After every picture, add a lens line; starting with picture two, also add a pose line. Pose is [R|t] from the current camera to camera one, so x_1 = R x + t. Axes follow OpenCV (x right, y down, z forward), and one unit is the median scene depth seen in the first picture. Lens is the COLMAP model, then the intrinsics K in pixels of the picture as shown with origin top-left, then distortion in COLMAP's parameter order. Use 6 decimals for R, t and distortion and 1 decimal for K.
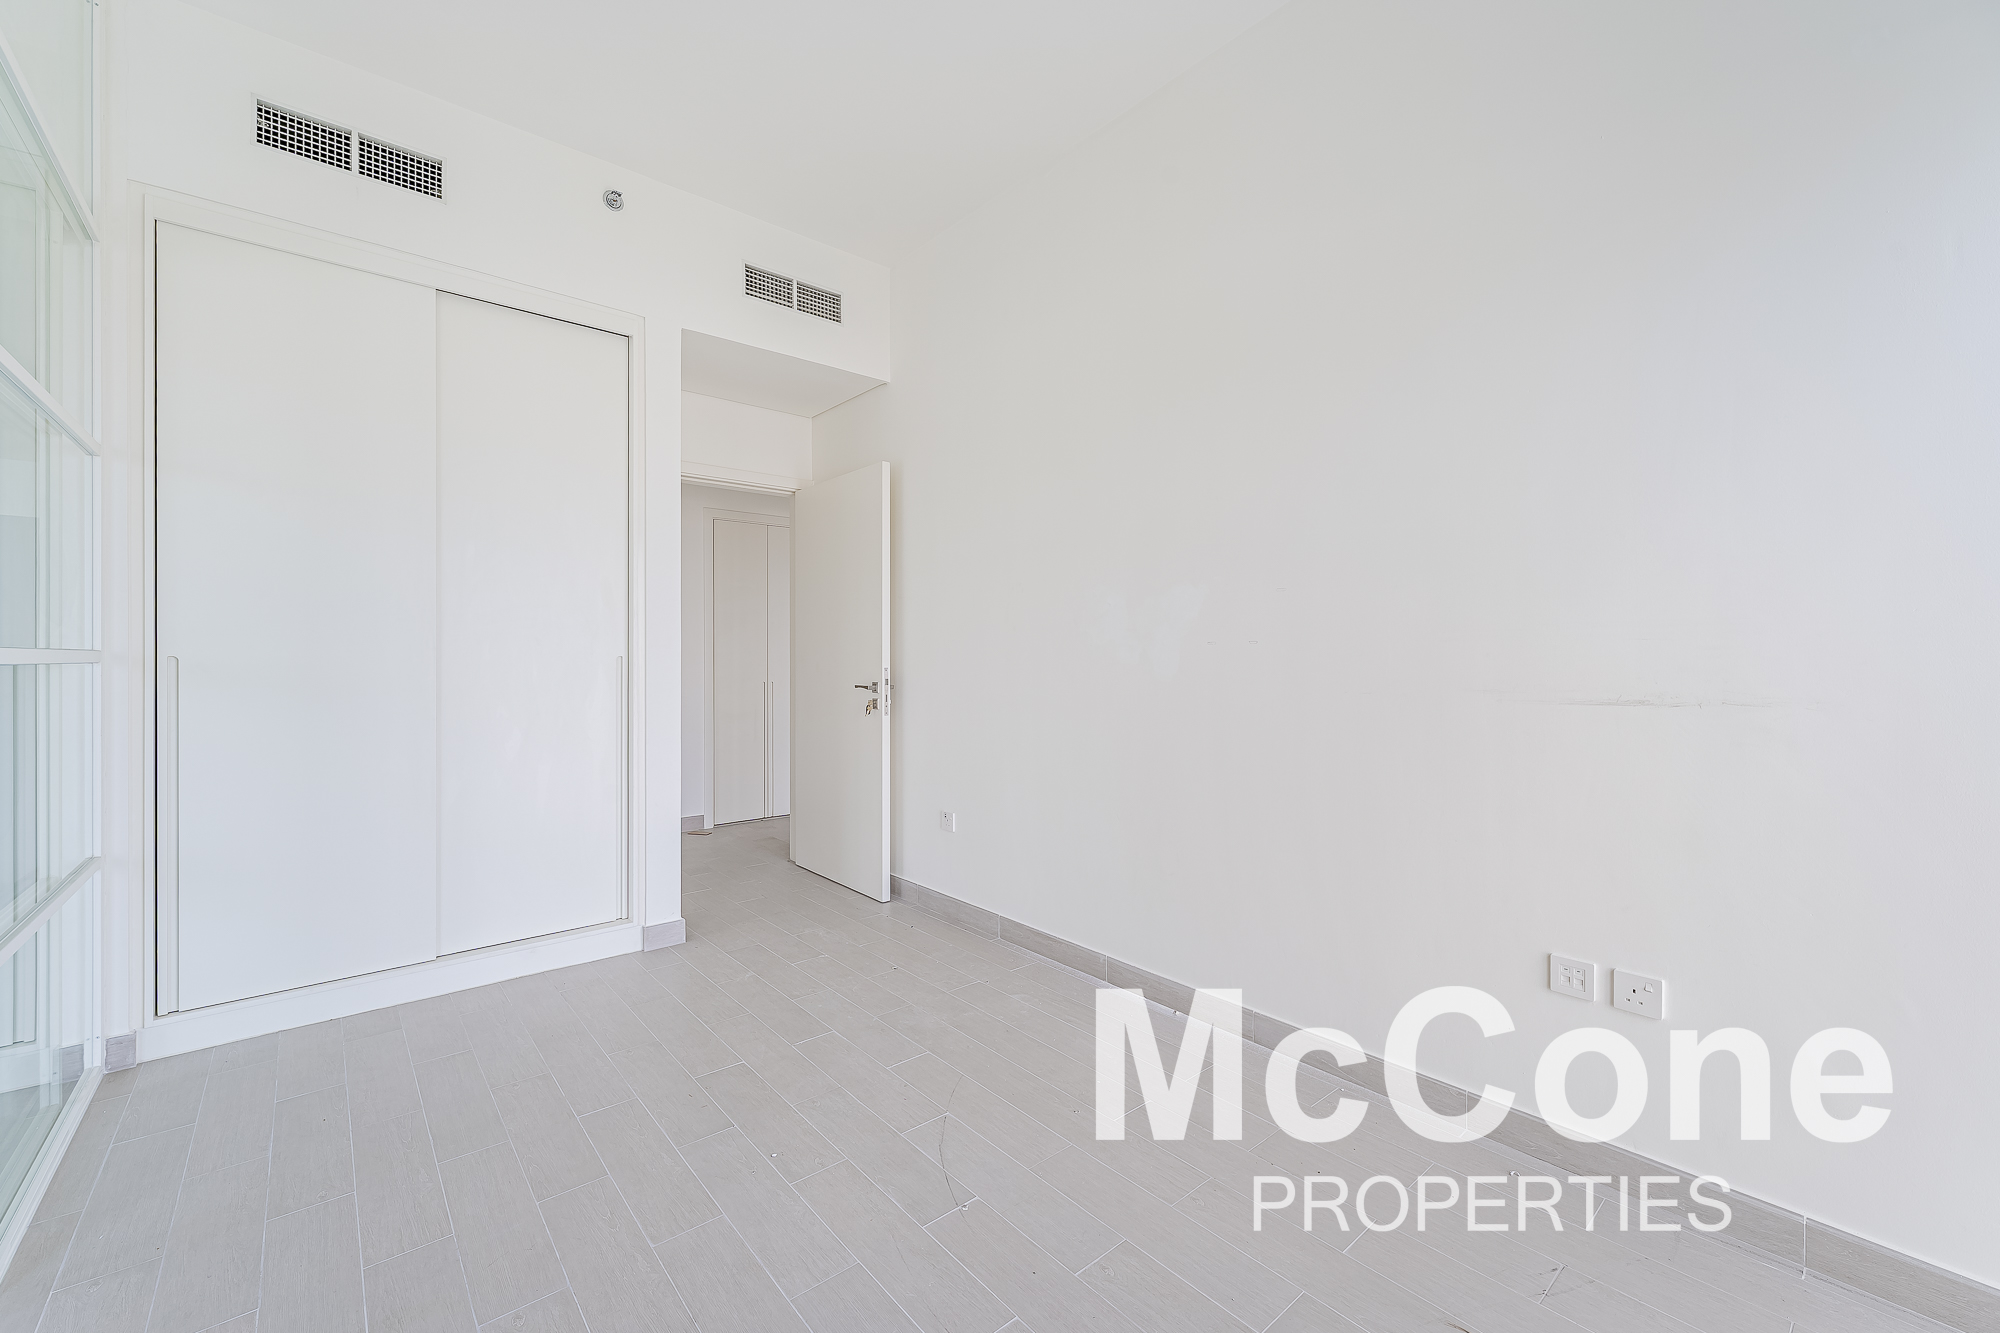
lens RADIAL K [[807.3, 0, 993.9], [0, 807.3, 664.7], [0, 0, 1]] dist [0.001426, -0.000970]
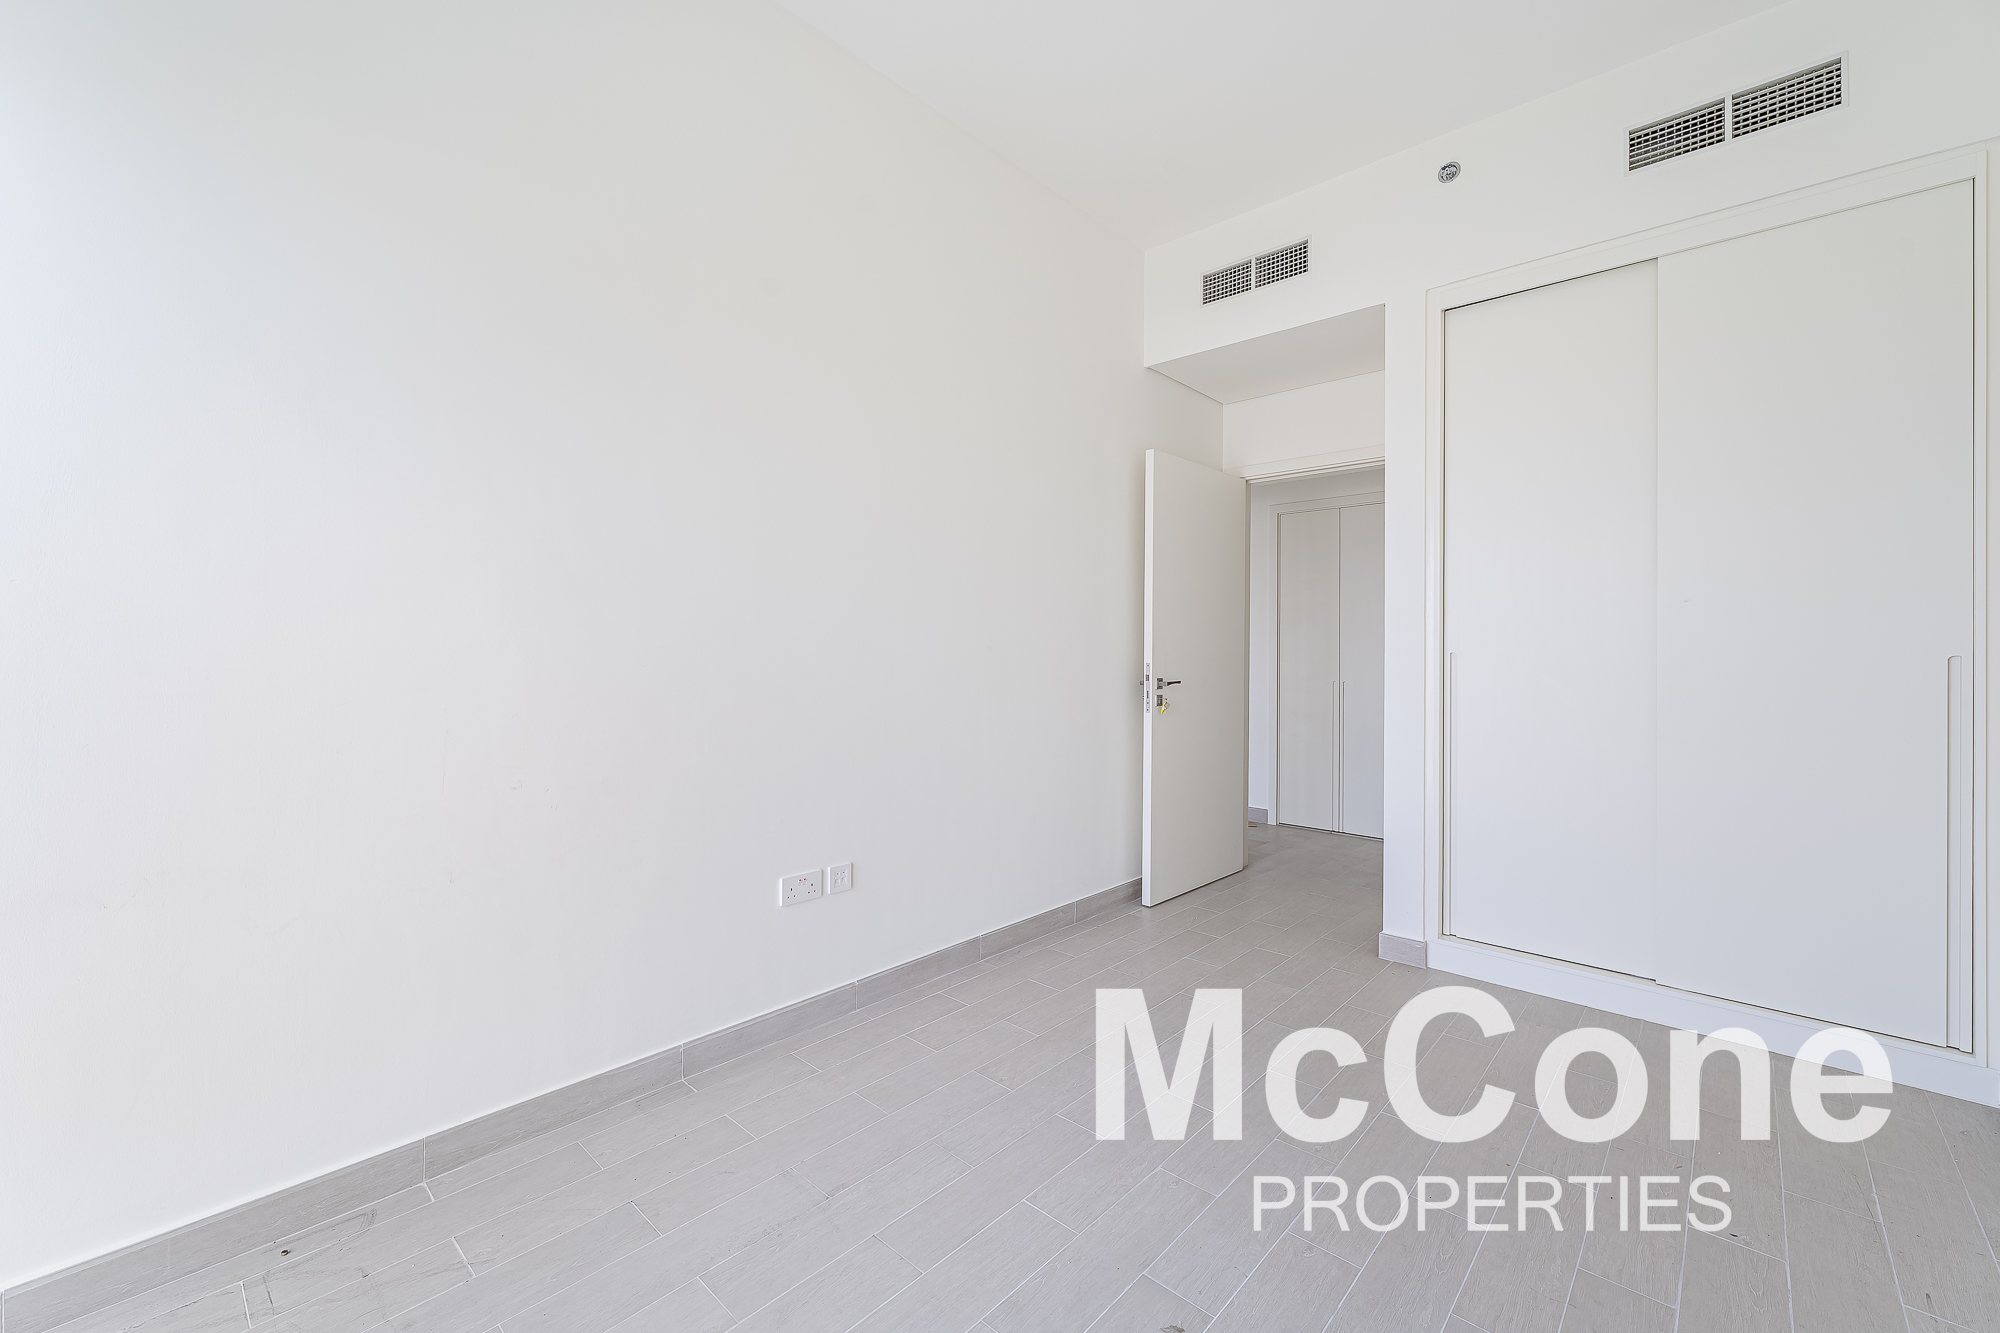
lens RADIAL K [[807.3, 0, 983.4], [0, 807.3, 635.0], [0, 0, 1]] dist [0.001426, -0.000970]
pose [[0.120858, -0.022958, -0.992404, 0.575428], [-0.005939, 0.999698, -0.023850, -0.005601], [0.992652, 0.008776, 0.120685, 0.500901]]
